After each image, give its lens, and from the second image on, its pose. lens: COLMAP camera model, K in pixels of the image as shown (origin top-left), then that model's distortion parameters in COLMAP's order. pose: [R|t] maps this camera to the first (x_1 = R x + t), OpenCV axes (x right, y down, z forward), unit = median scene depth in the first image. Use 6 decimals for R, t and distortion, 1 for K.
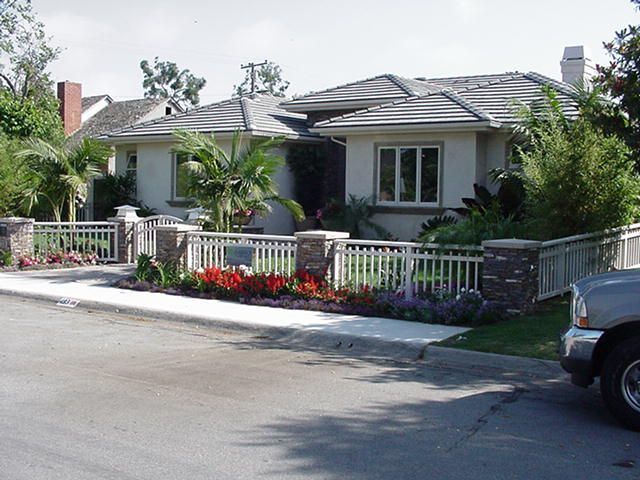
lens RADIAL K [[988.2, 0, 320.0], [0, 988.2, 240.0], [0, 0, 1]] dist [-0.121439, 0.475152]
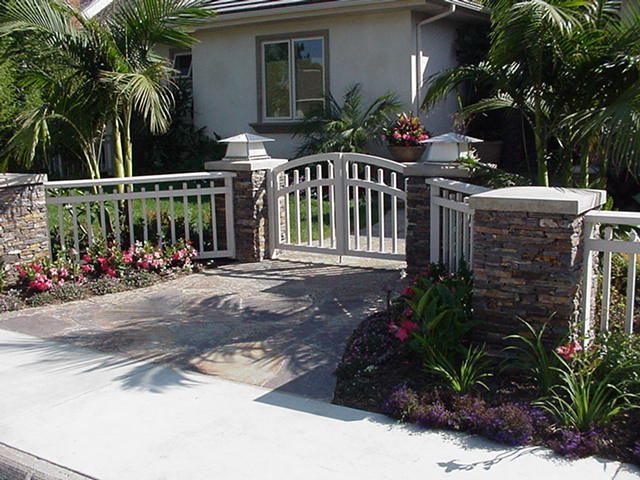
lens RADIAL K [[988.2, 0, 320.0], [0, 988.2, 240.0], [0, 0, 1]] dist [-0.121439, 0.475152]
pose [[0.998390, -0.055058, 0.013628, -0.173123], [0.053805, 0.995371, 0.079629, -0.020715], [-0.017949, -0.078767, 0.996731, 0.547599]]
